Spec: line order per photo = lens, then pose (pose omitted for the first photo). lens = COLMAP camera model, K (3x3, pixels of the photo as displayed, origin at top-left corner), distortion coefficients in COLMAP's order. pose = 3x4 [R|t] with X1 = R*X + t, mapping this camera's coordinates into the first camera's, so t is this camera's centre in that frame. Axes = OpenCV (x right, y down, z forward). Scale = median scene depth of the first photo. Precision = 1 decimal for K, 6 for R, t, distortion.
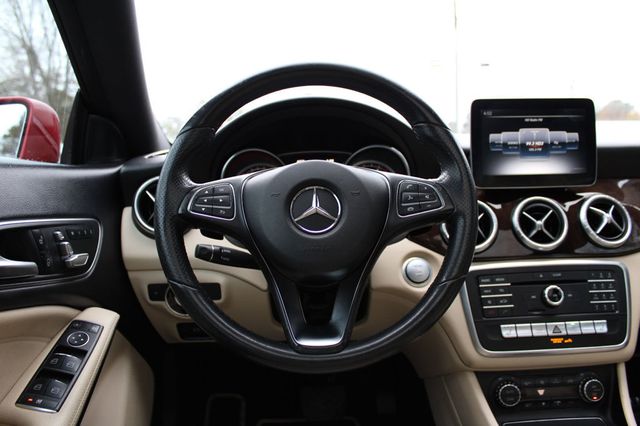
lens RADIAL K [[521.5, 0, 319.9], [0, 521.5, 215.8], [0, 0, 1]] dist [-0.141650, 0.086303]
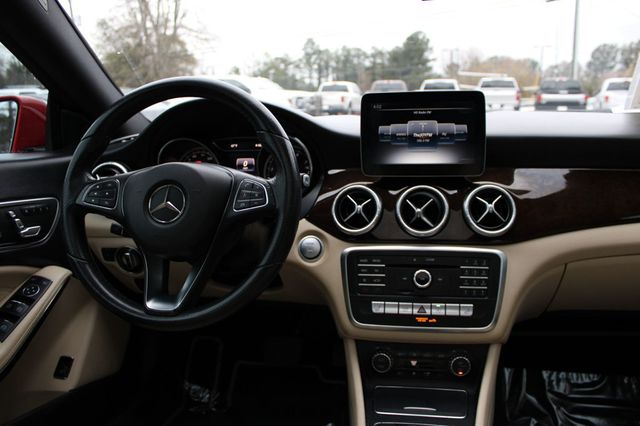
lens RADIAL K [[521.5, 0, 317.2], [0, 521.5, 215.4], [0, 0, 1]] dist [-0.141650, 0.086303]
pose [[0.980138, 0.035738, -0.195070, 0.441254], [-0.014548, 0.993936, 0.108997, -0.093683], [0.197782, -0.103994, 0.974714, -0.112821]]
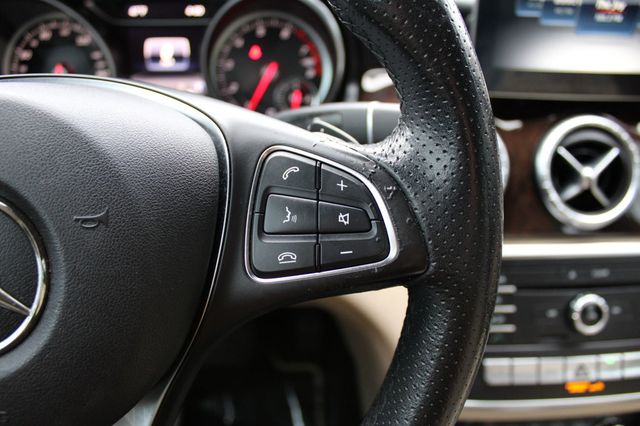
lens RADIAL K [[521.5, 0, 317.1], [0, 521.5, 226.6], [0, 0, 1]] dist [-0.141650, 0.086303]
pose [[0.997477, 0.016961, 0.068931, 0.129050], [-0.041054, 0.930011, 0.365232, -0.111691], [-0.057912, -0.367141, 0.928361, 0.538437]]
